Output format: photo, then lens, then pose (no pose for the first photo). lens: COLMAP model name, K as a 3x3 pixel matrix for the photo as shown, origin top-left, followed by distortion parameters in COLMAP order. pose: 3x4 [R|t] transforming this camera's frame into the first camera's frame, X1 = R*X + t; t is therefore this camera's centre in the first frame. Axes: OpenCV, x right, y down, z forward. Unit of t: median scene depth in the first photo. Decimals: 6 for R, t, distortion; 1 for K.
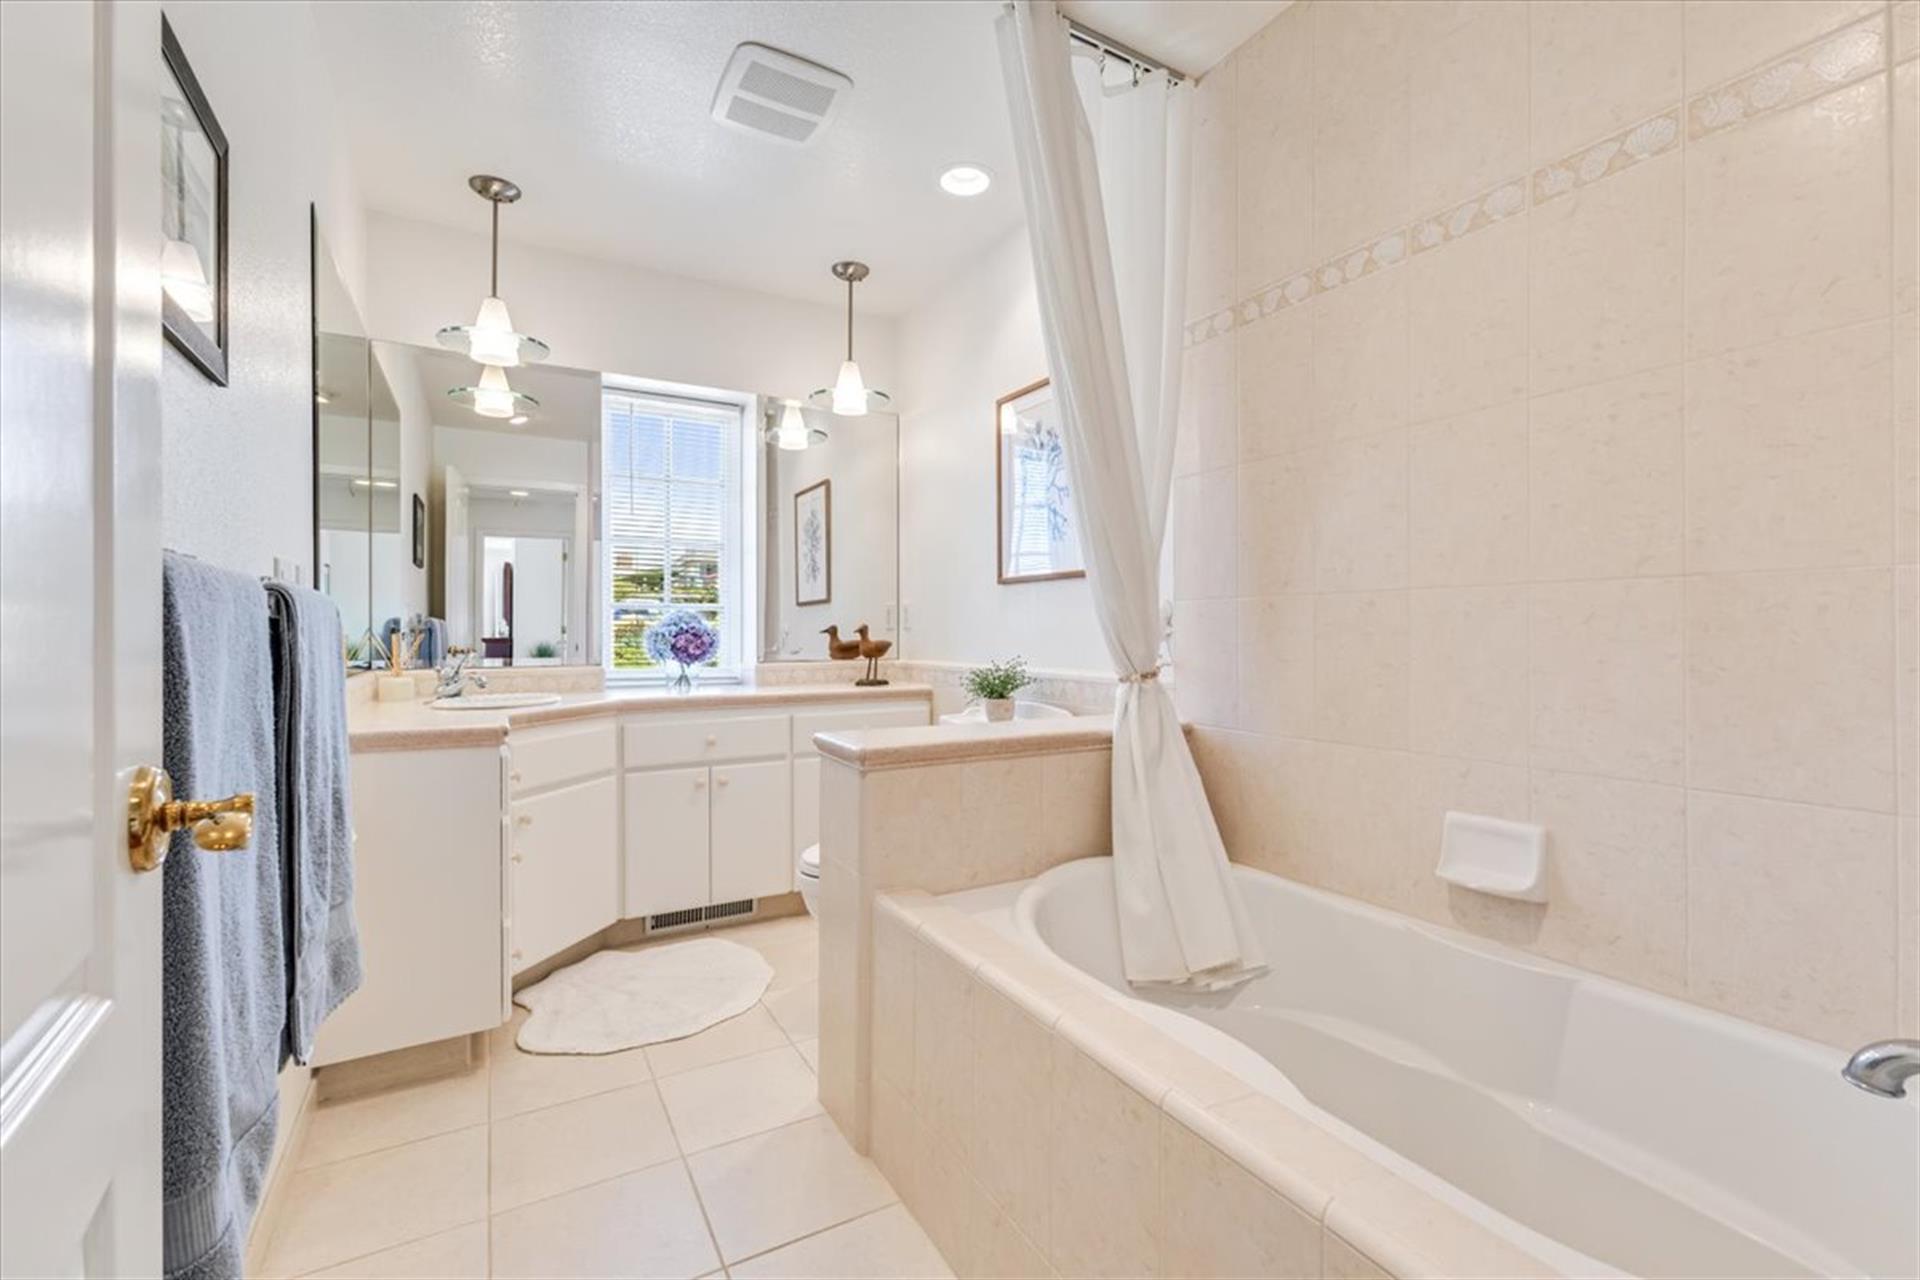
lens RADIAL K [[819.2, 0, 959.2], [0, 819.2, 632.0], [0, 0, 1]] dist [-0.000361, -0.000048]
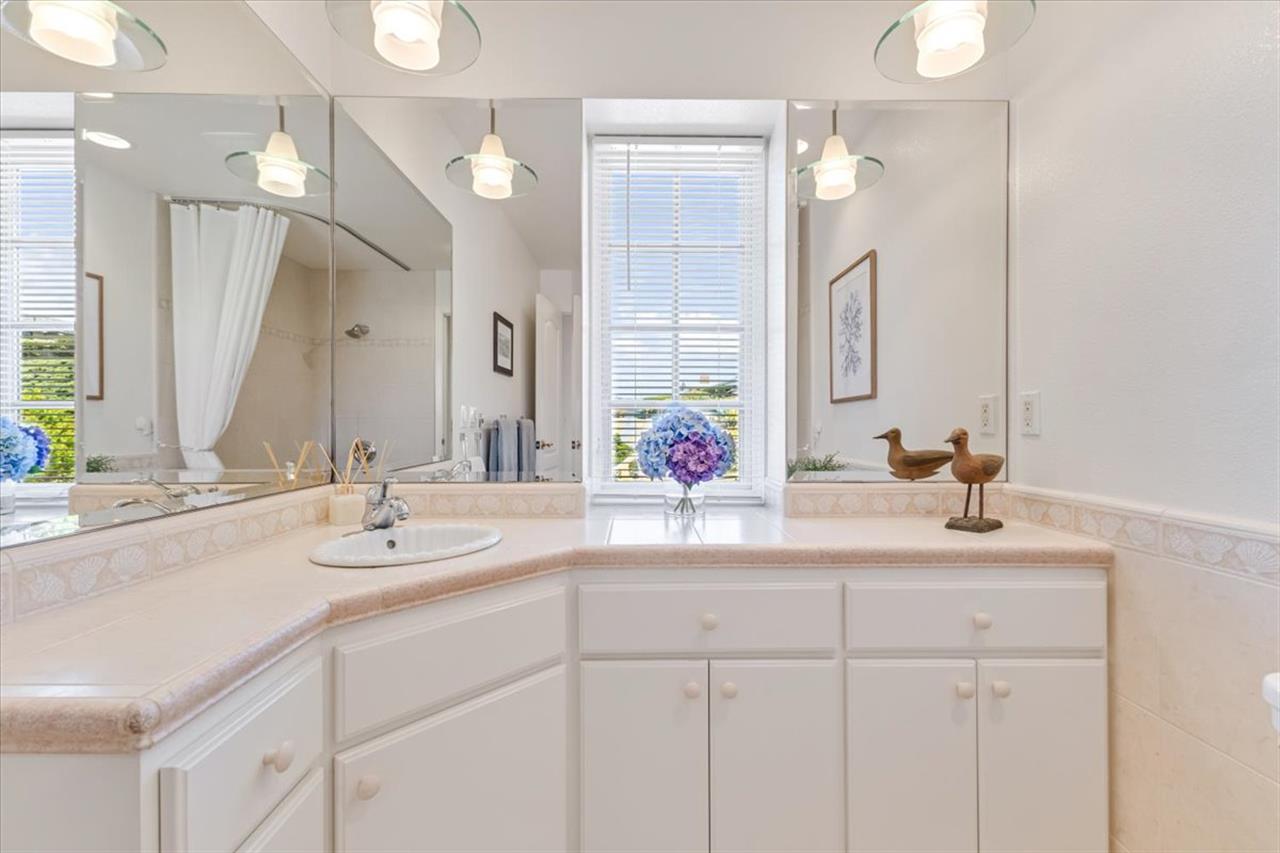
lens RADIAL K [[546.2, 0, 639.2], [0, 546.2, 421.4], [0, 0, 1]] dist [-0.000361, -0.000048]
pose [[0.872677, -0.000836, -0.488298, -0.126584], [-0.001604, 0.999988, -0.004580, -0.012720], [0.488296, 0.004780, 0.872665, 0.523580]]
